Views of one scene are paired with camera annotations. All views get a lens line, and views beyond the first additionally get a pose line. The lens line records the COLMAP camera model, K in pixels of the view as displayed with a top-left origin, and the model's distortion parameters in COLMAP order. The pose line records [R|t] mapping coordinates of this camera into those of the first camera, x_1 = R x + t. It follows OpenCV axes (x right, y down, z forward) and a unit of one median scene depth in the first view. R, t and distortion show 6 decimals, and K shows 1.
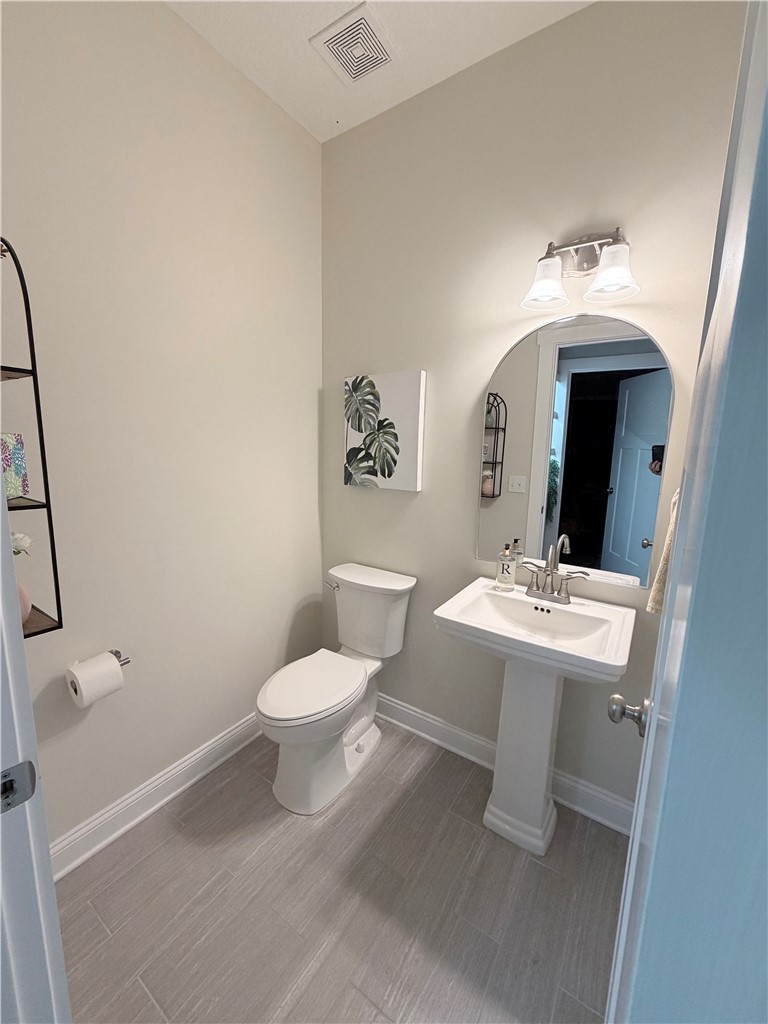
lens RADIAL K [[405.9, 0, 384.0], [0, 405.9, 512.0], [0, 0, 1]] dist [0.001150, -0.000014]
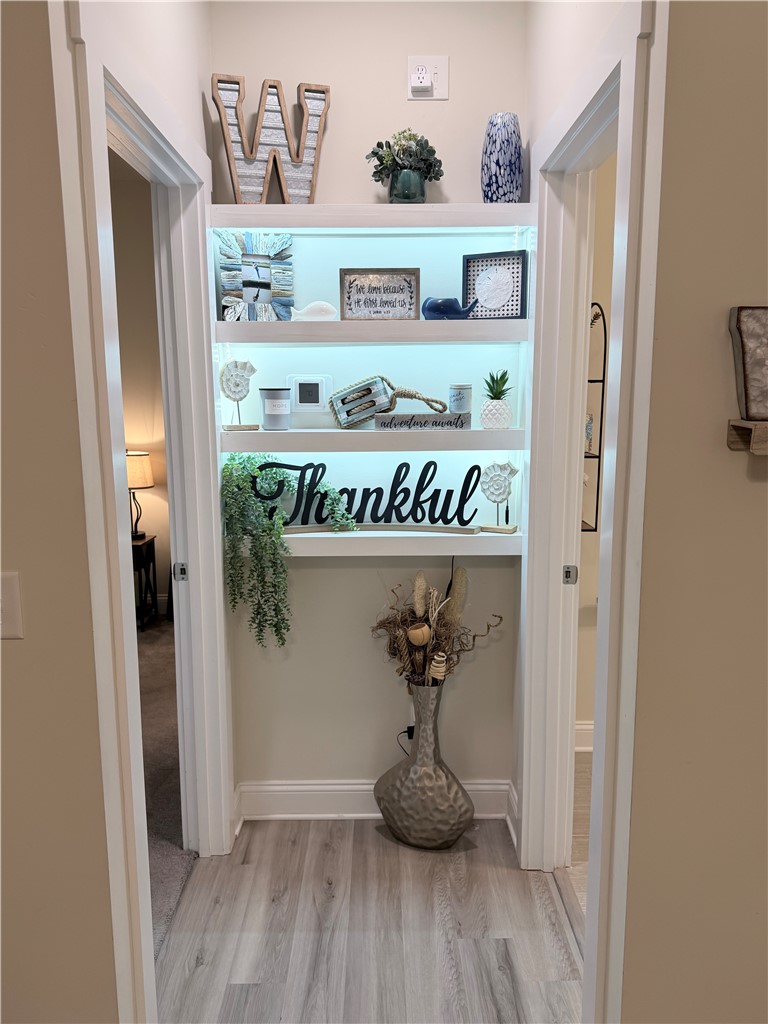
lens RADIAL K [[765.7, 0, 384.0], [0, 765.7, 512.0], [0, 0, 1]] dist [0.004164, 0.000652]
pose [[0.552459, 0.119811, -0.824885, 1.352225], [-0.116589, 0.990995, 0.065853, 0.105366], [0.825346, 0.059792, 0.561452, -1.537740]]
